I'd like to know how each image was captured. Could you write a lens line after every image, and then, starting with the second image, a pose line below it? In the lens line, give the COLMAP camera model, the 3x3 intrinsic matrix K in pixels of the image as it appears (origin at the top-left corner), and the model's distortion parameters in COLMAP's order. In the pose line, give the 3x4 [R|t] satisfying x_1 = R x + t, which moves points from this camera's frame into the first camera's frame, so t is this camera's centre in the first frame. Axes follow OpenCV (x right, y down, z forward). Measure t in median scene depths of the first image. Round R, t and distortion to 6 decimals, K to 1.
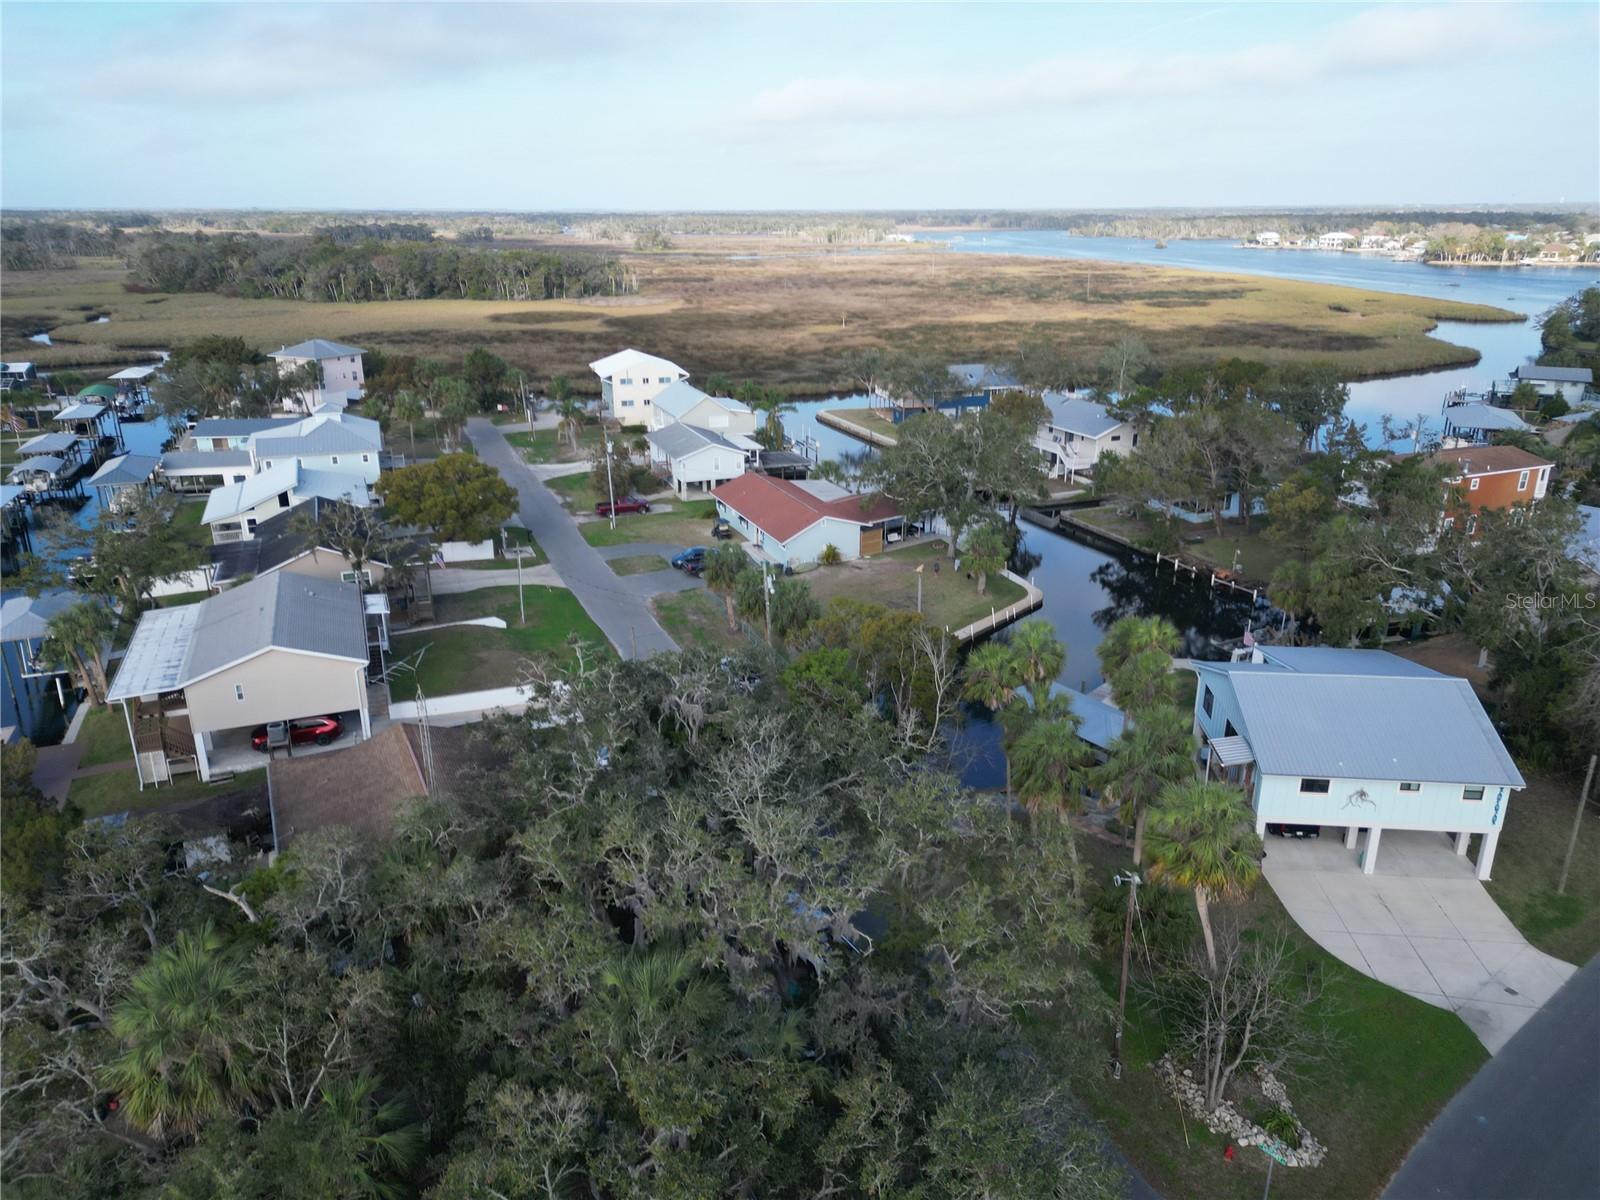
lens RADIAL K [[1140.2, 0, 800.0], [0, 1140.2, 600.0], [0, 0, 1]] dist [0.077940, -0.085664]
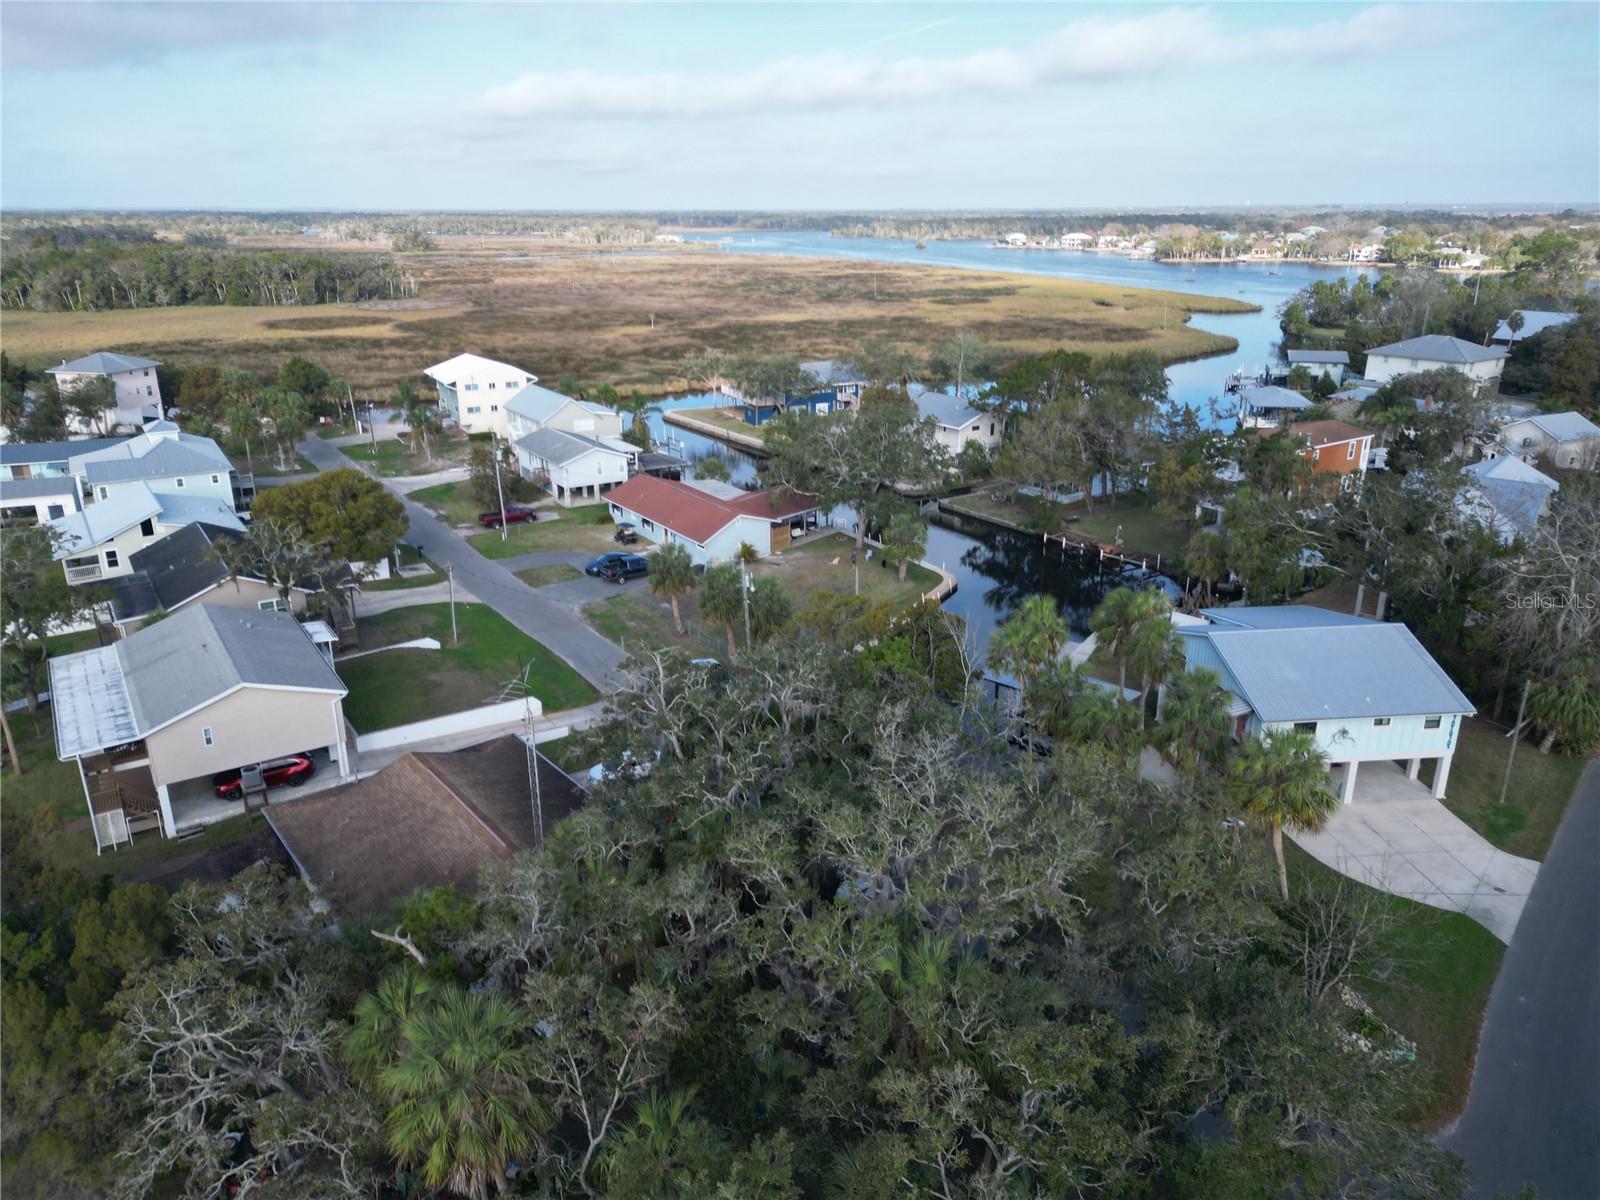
lens RADIAL K [[1140.2, 0, 800.0], [0, 1140.2, 600.0], [0, 0, 1]] dist [0.077940, -0.085664]
pose [[0.977583, -0.067853, 0.199320, -0.109208], [0.068004, 0.997666, 0.006094, -0.000809], [-0.199268, 0.007597, 0.979916, 0.005275]]
